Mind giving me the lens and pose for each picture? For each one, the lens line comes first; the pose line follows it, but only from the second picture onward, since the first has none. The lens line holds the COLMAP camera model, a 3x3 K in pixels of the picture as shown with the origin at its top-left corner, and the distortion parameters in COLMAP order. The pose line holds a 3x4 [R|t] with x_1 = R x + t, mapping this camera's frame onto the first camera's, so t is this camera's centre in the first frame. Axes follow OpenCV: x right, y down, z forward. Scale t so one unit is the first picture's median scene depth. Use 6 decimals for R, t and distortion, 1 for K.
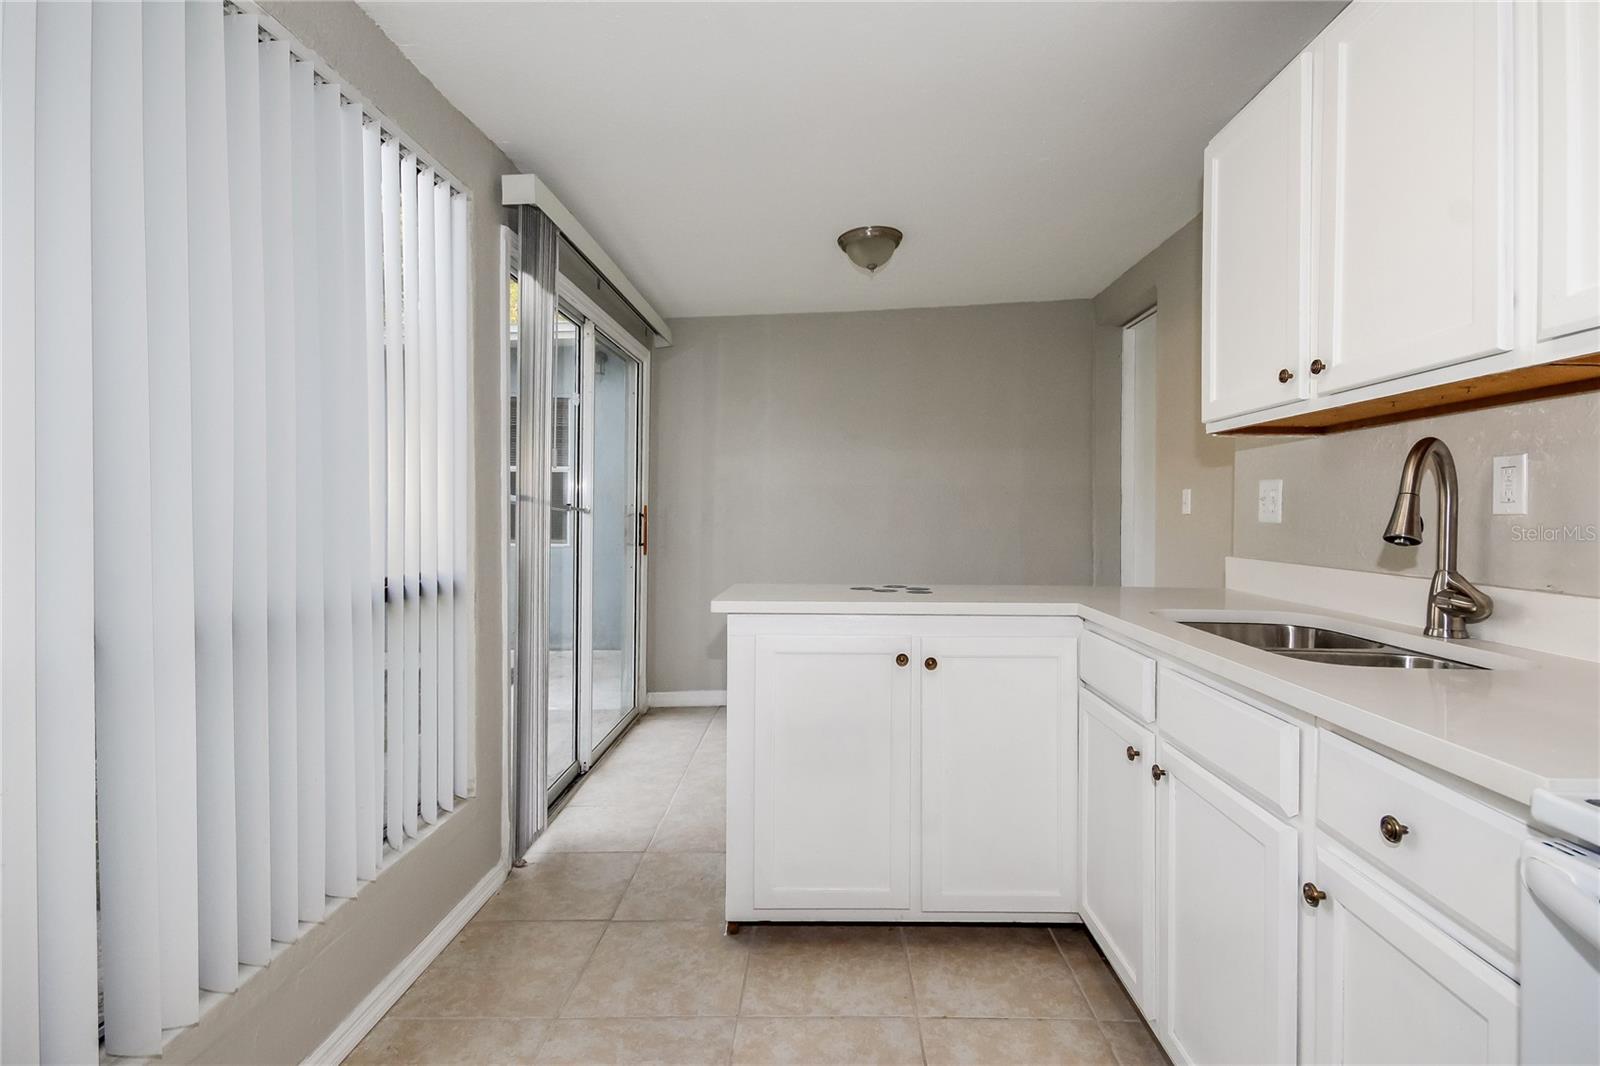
lens RADIAL K [[737.4, 0, 800.0], [0, 737.4, 533.0], [0, 0, 1]] dist [0.002194, 0.000549]
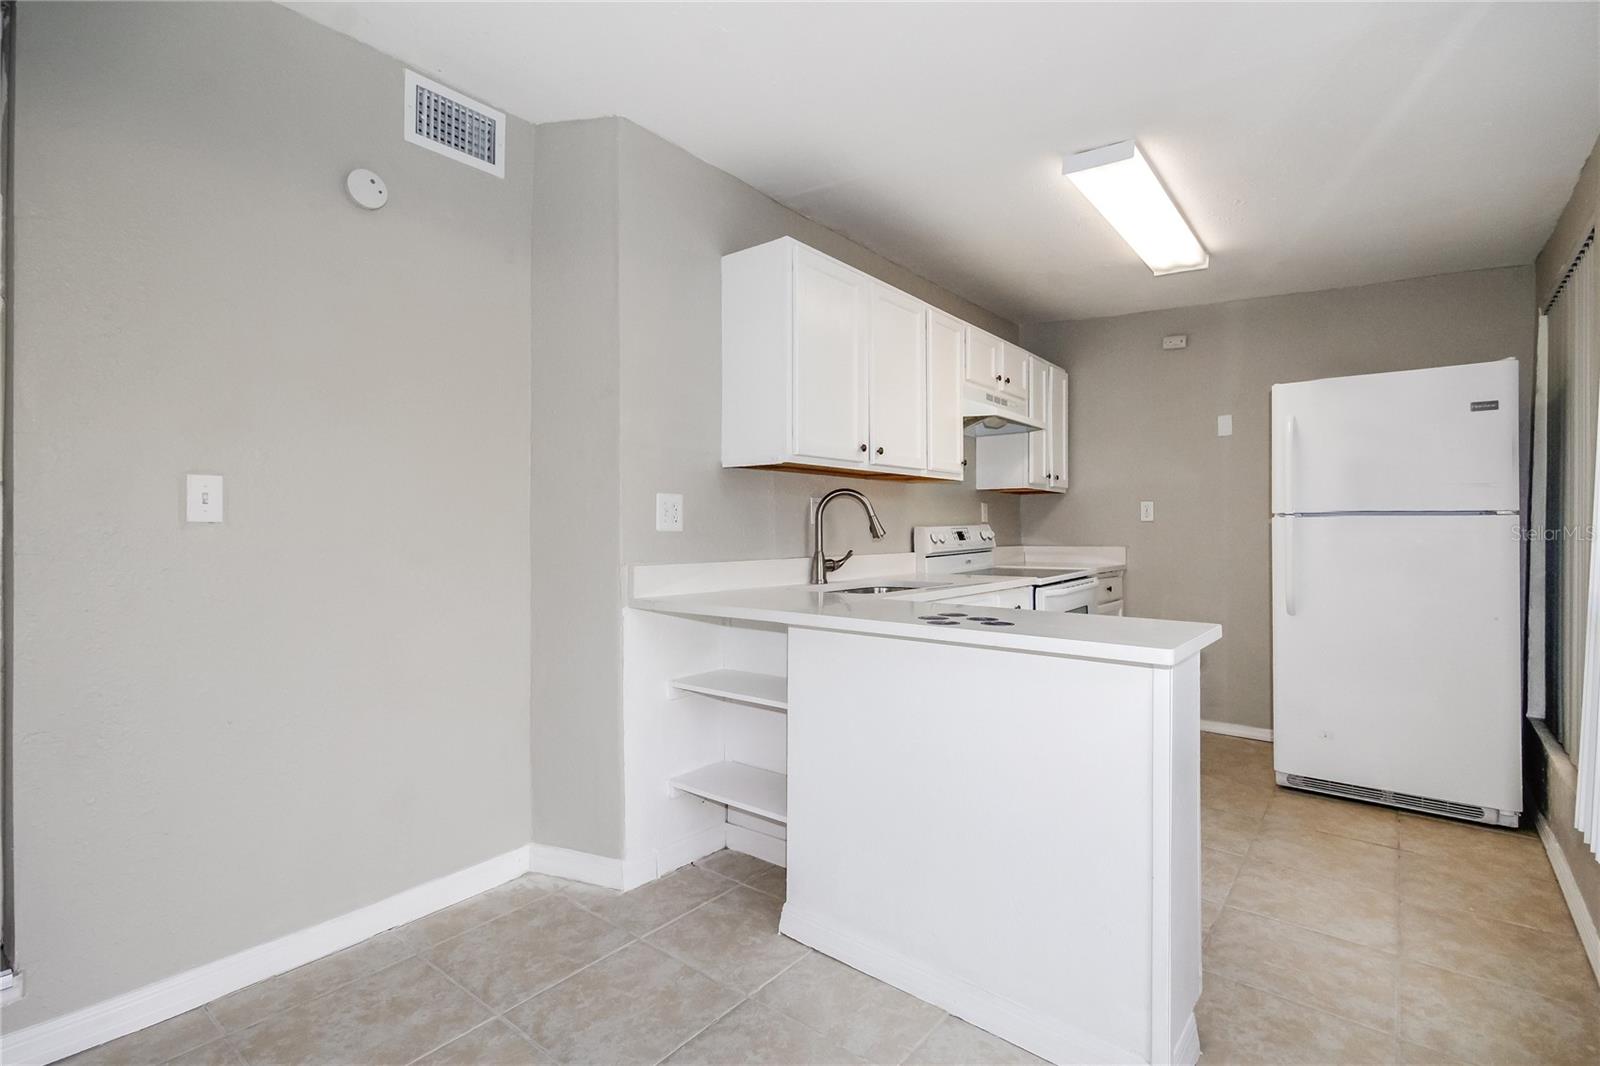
lens RADIAL K [[737.4, 0, 800.0], [0, 737.4, 533.0], [0, 0, 1]] dist [0.002194, 0.000549]
pose [[-0.795473, -0.011317, 0.605884, -0.263341], [0.010719, 0.999406, 0.032740, -0.054519], [-0.605895, 0.032538, -0.794879, 2.097893]]
